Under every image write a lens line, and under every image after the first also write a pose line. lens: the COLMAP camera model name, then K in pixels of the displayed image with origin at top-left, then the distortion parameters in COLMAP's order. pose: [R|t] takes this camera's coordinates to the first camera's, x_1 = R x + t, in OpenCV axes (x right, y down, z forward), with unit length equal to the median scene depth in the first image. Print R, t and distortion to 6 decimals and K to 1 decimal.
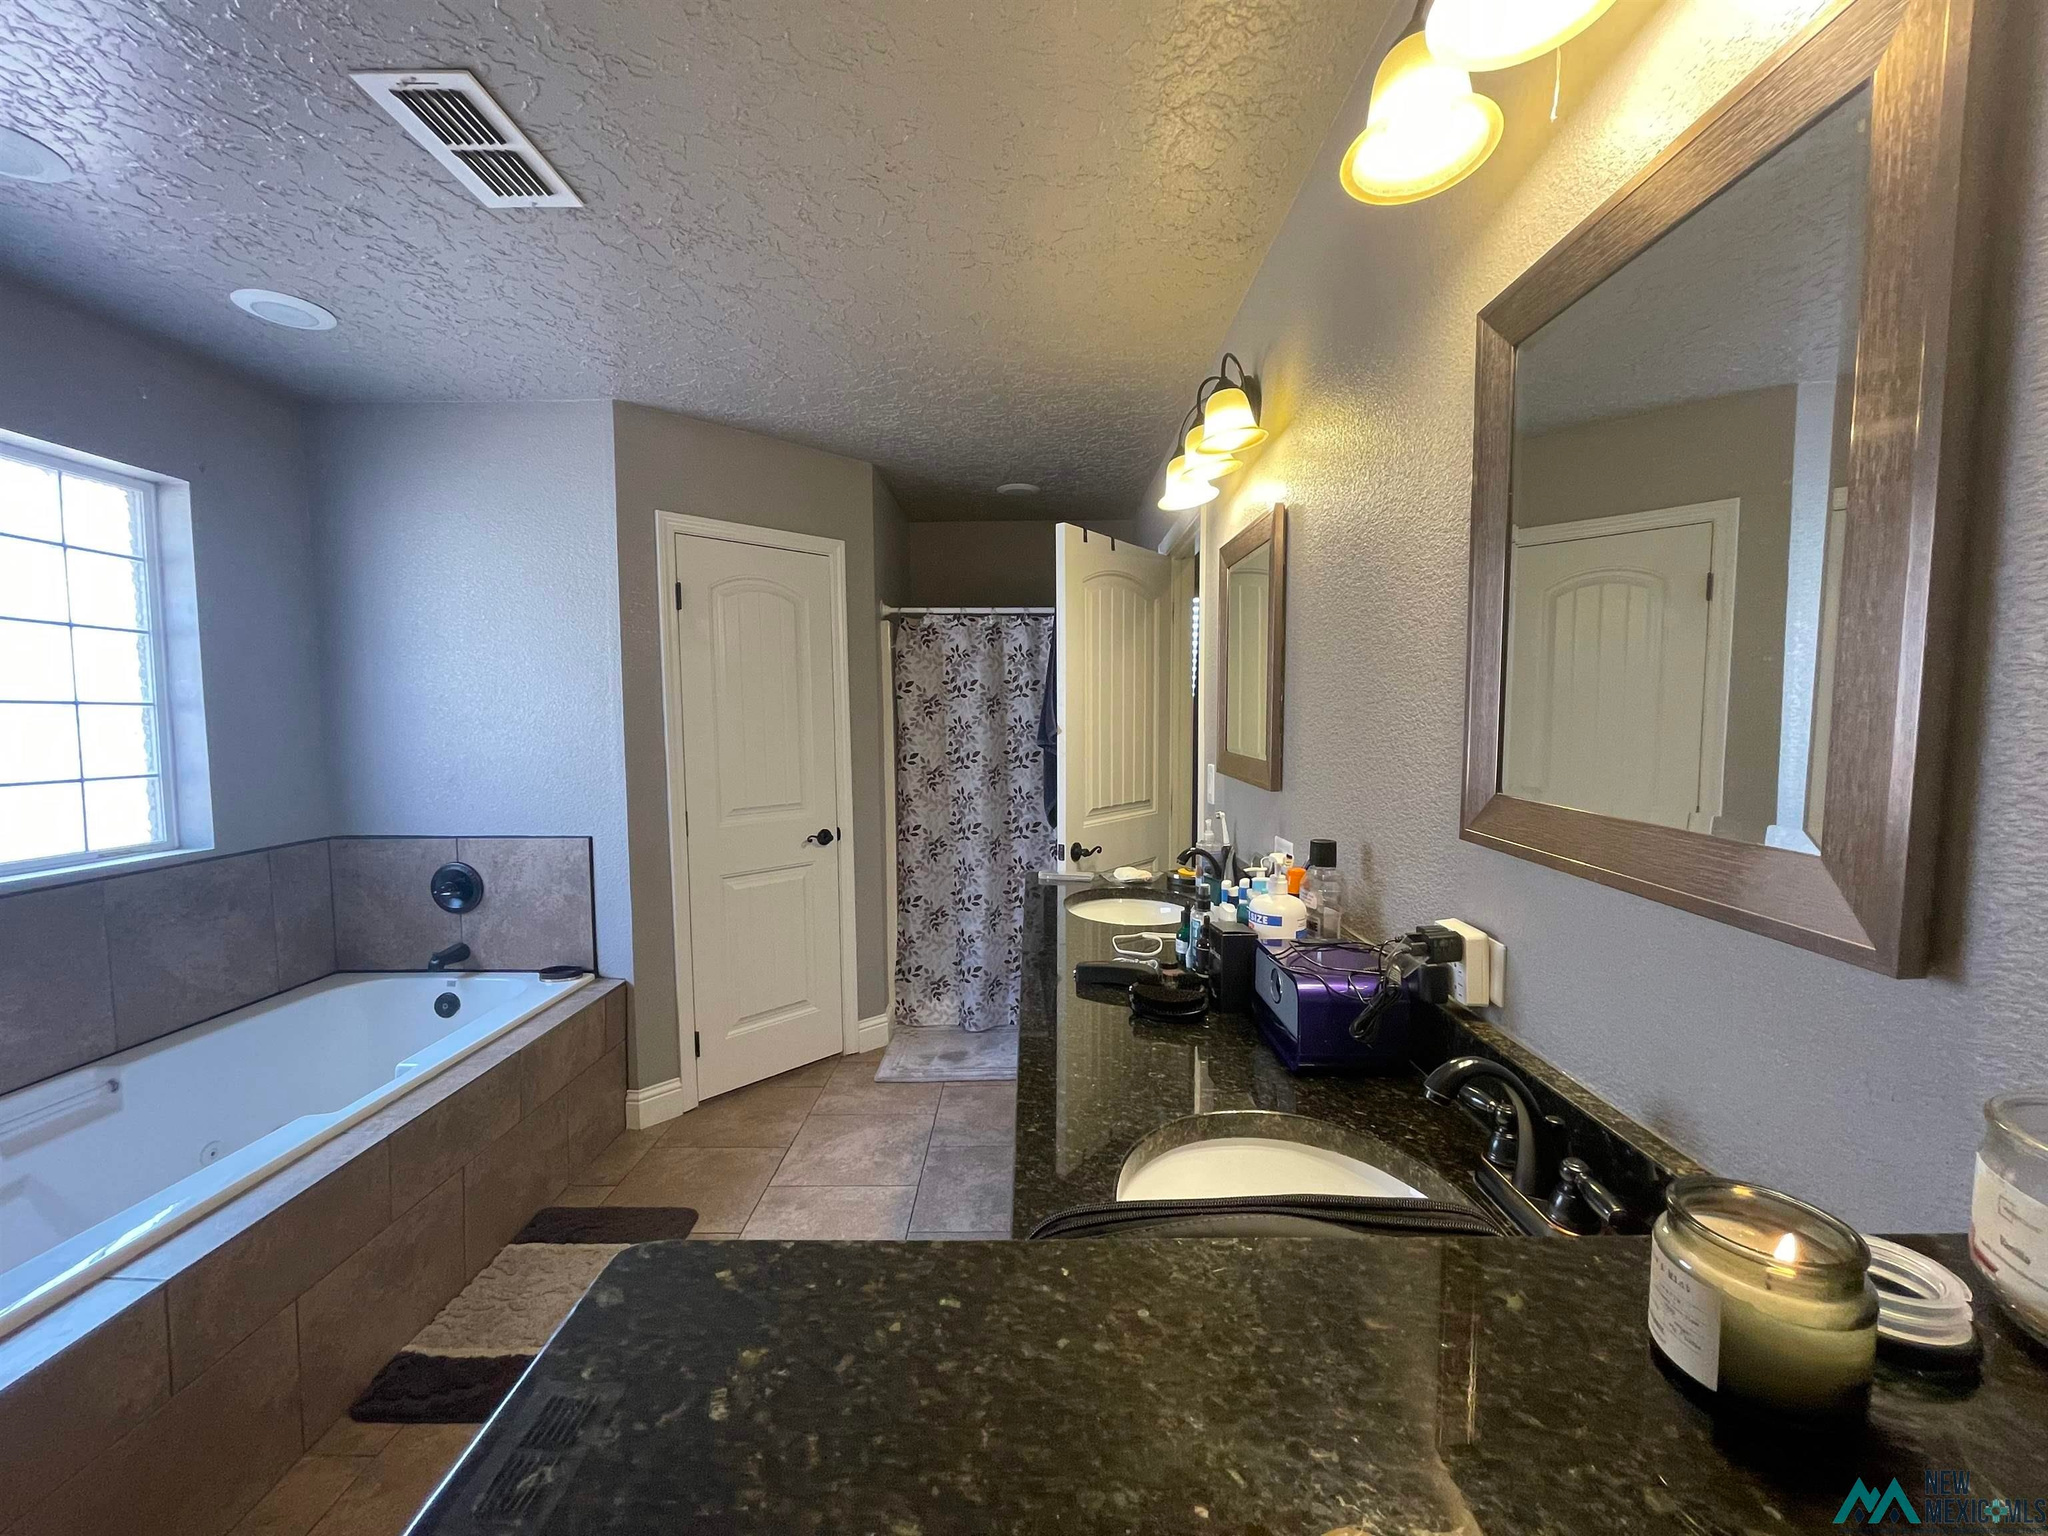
lens RADIAL K [[822.0, 0, 1027.1], [0, 822.0, 772.8], [0, 0, 1]] dist [0.000120, 0.000250]
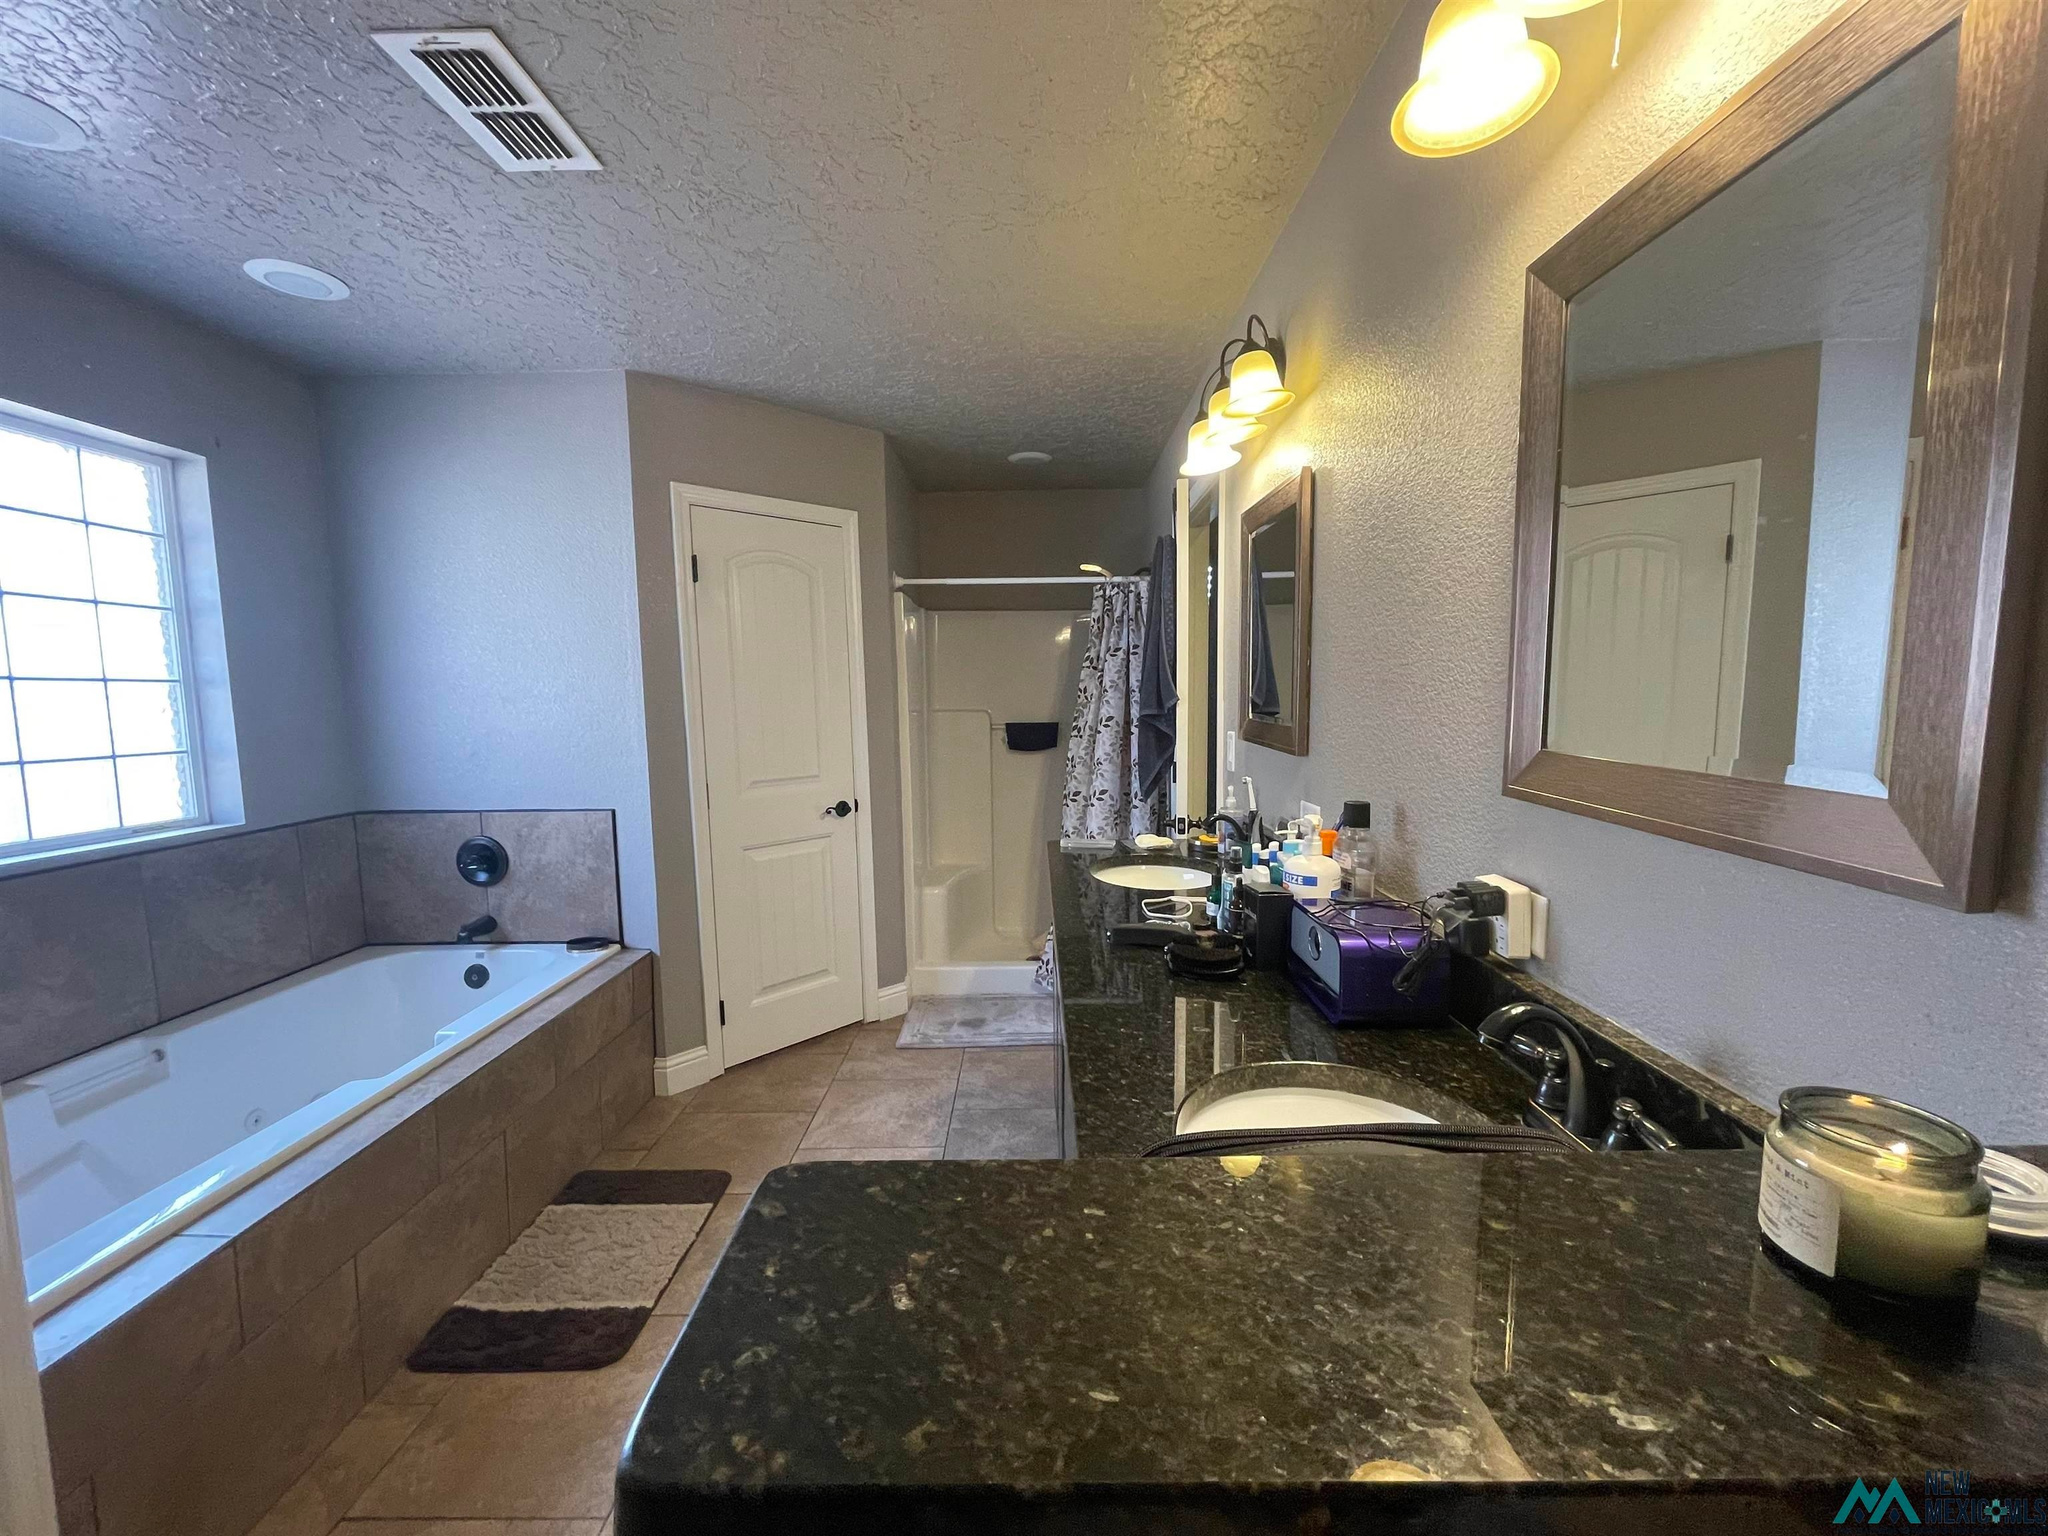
lens RADIAL K [[822.0, 0, 1027.0], [0, 822.0, 772.4], [0, 0, 1]] dist [0.000120, 0.000250]
pose [[0.999958, -0.008837, -0.002336, -0.038903], [0.008906, 0.999473, 0.031228, 0.009854], [0.002059, -0.031247, 0.999510, -0.010032]]
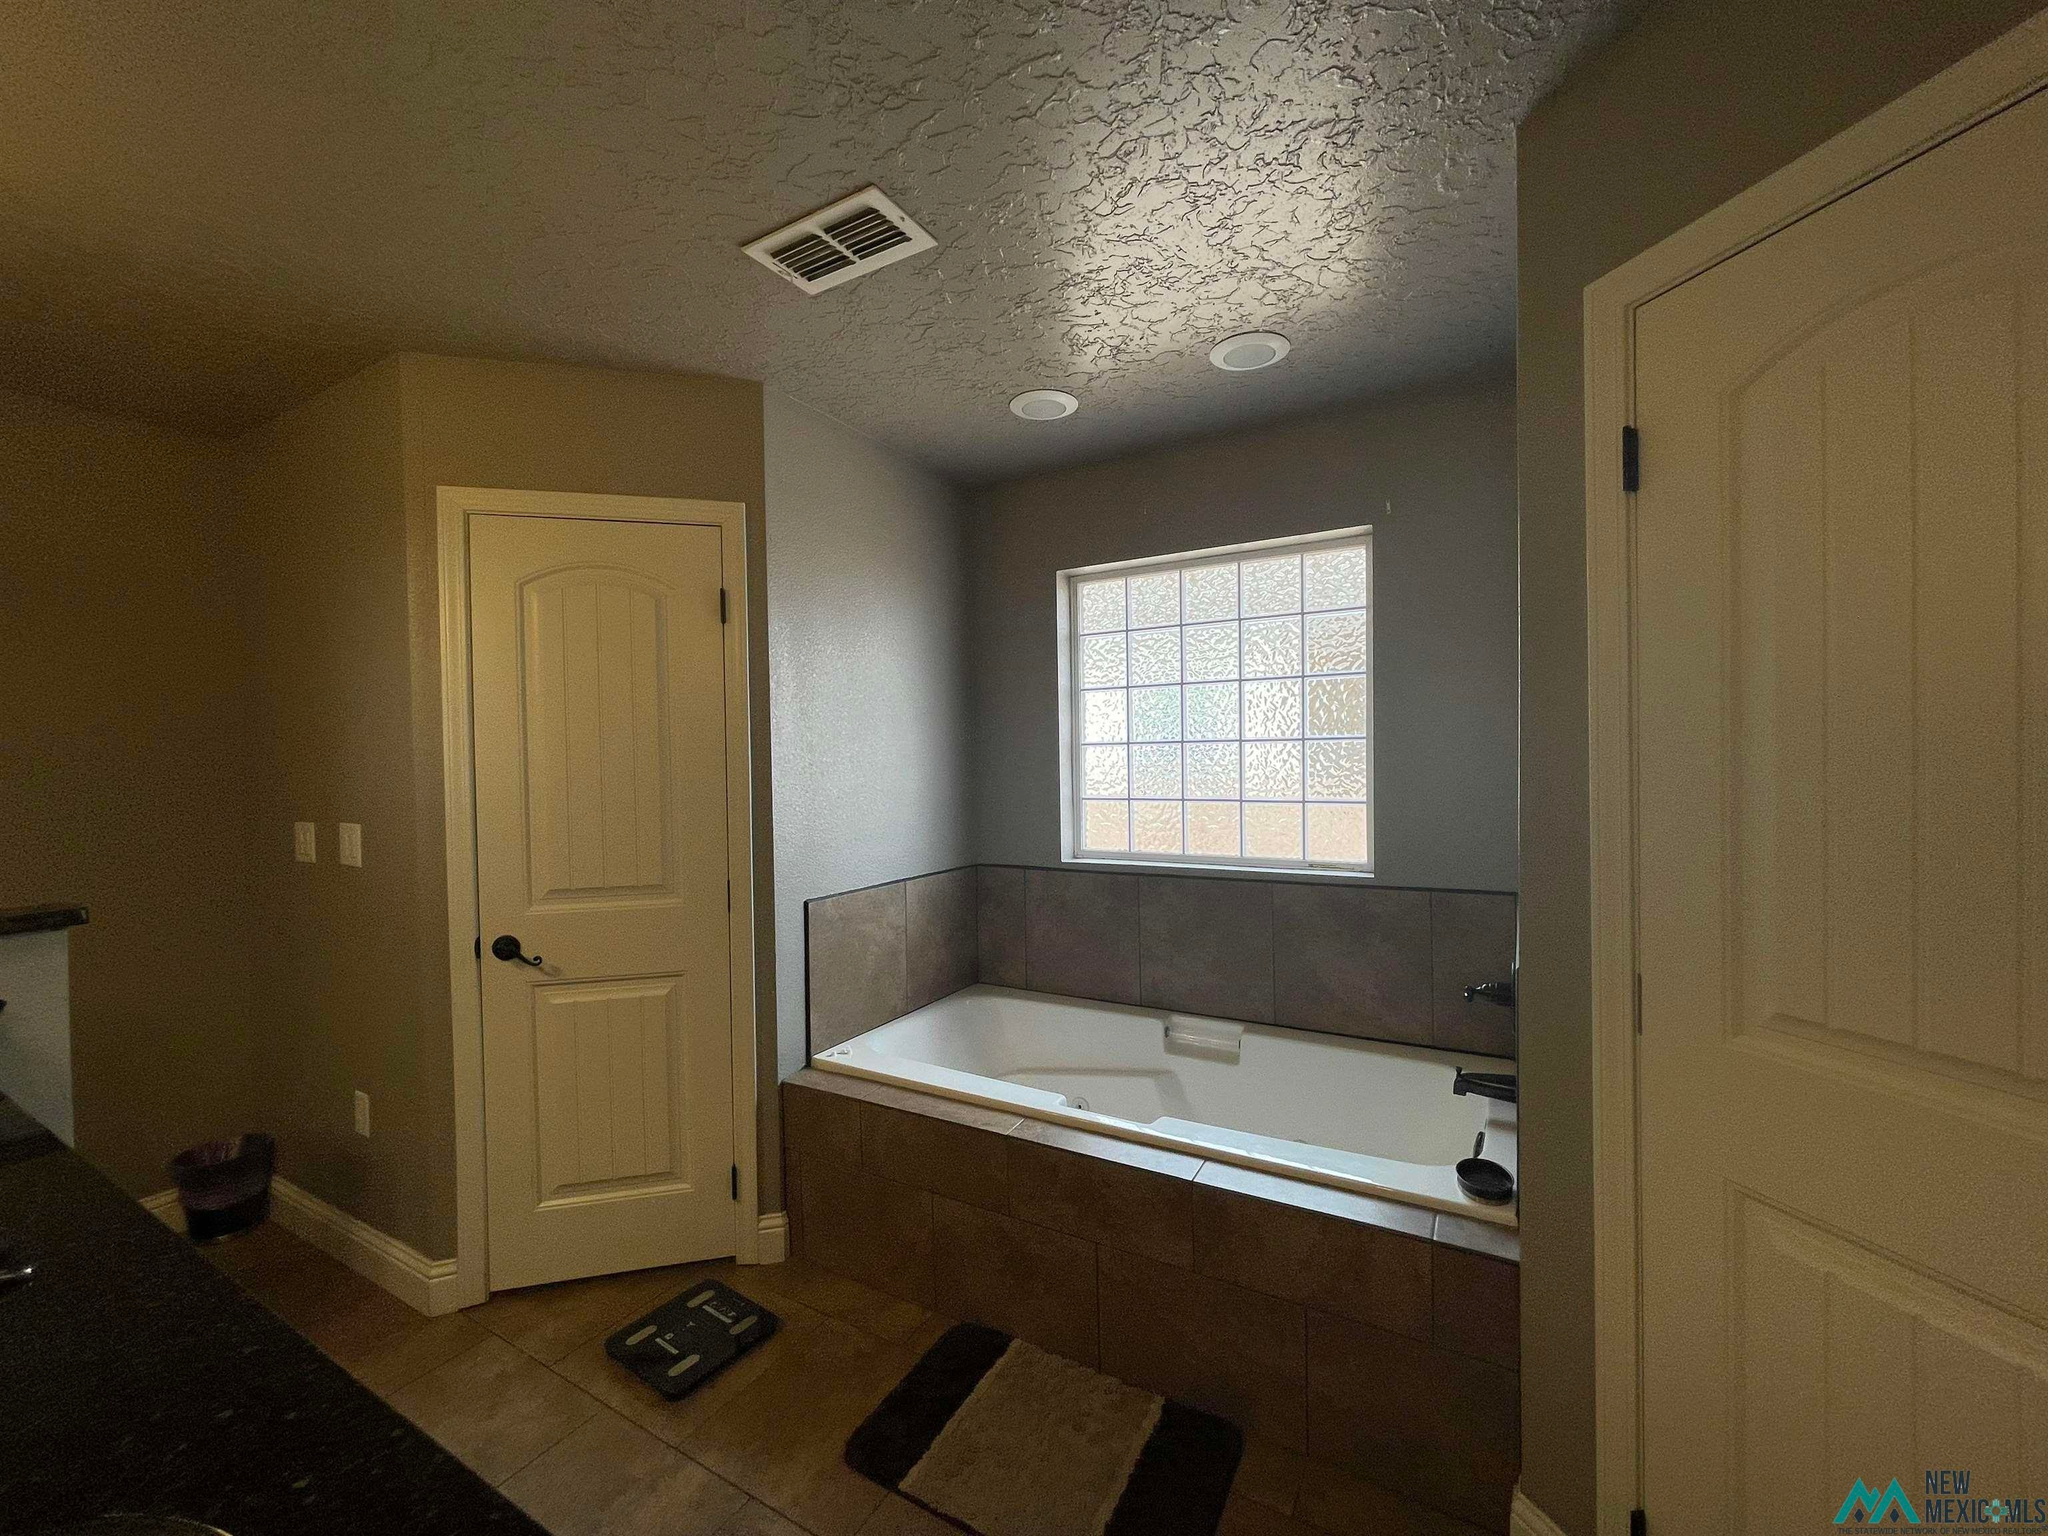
lens RADIAL K [[822.0, 0, 1020.4], [0, 822.0, 776.8], [0, 0, 1]] dist [0.000120, 0.000250]
pose [[-0.502050, 0.035407, -0.864113, 0.189612], [-0.031681, 0.997738, 0.059289, -0.131381], [0.864258, 0.057142, -0.499793, 1.838509]]
